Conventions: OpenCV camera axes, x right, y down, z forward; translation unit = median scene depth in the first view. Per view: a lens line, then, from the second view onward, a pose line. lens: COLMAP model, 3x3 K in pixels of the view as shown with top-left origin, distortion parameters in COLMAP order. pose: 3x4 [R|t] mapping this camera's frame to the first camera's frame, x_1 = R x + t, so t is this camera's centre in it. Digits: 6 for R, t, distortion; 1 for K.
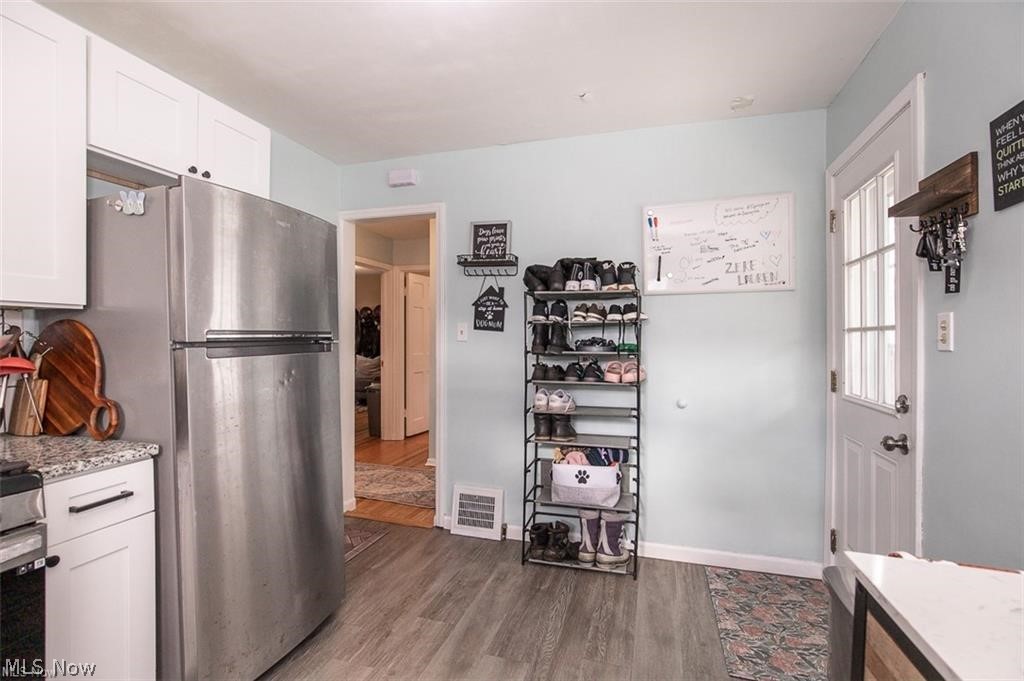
lens RADIAL K [[475.4, 0, 513.3], [0, 475.4, 361.2], [0, 0, 1]] dist [-0.002863, 0.000084]
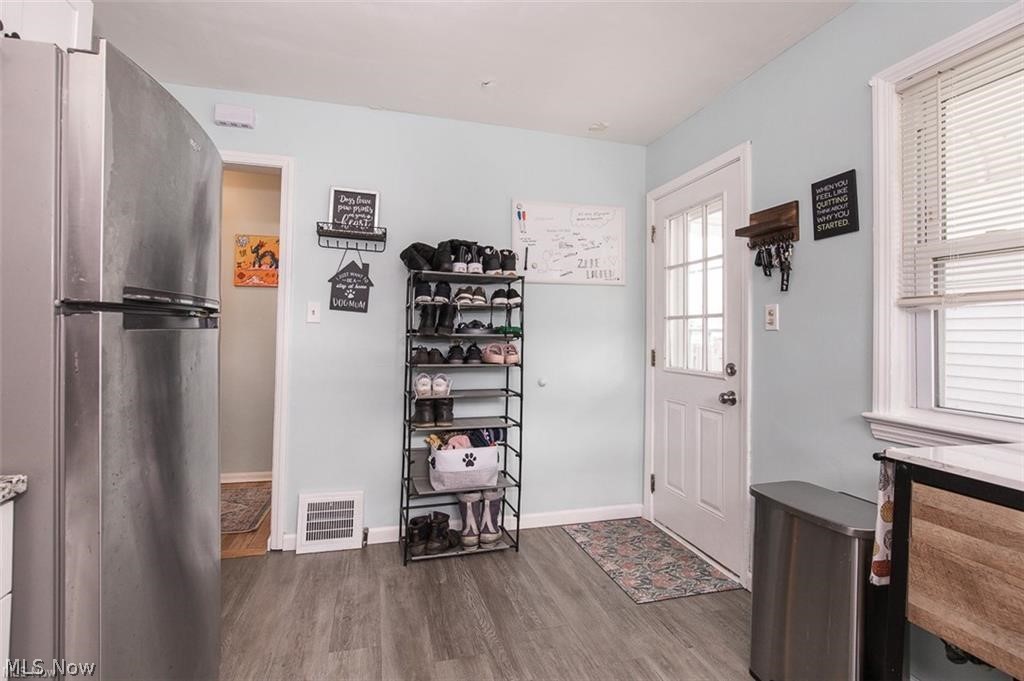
lens RADIAL K [[483.3, 0, 512.0], [0, 483.3, 340.5], [0, 0, 1]] dist [-0.000743, 0.000009]
pose [[0.841753, -0.000281, 0.539863, -0.323960], [0.015136, 0.999619, -0.023078, 0.018139], [-0.539651, 0.027597, 0.841436, 0.092590]]
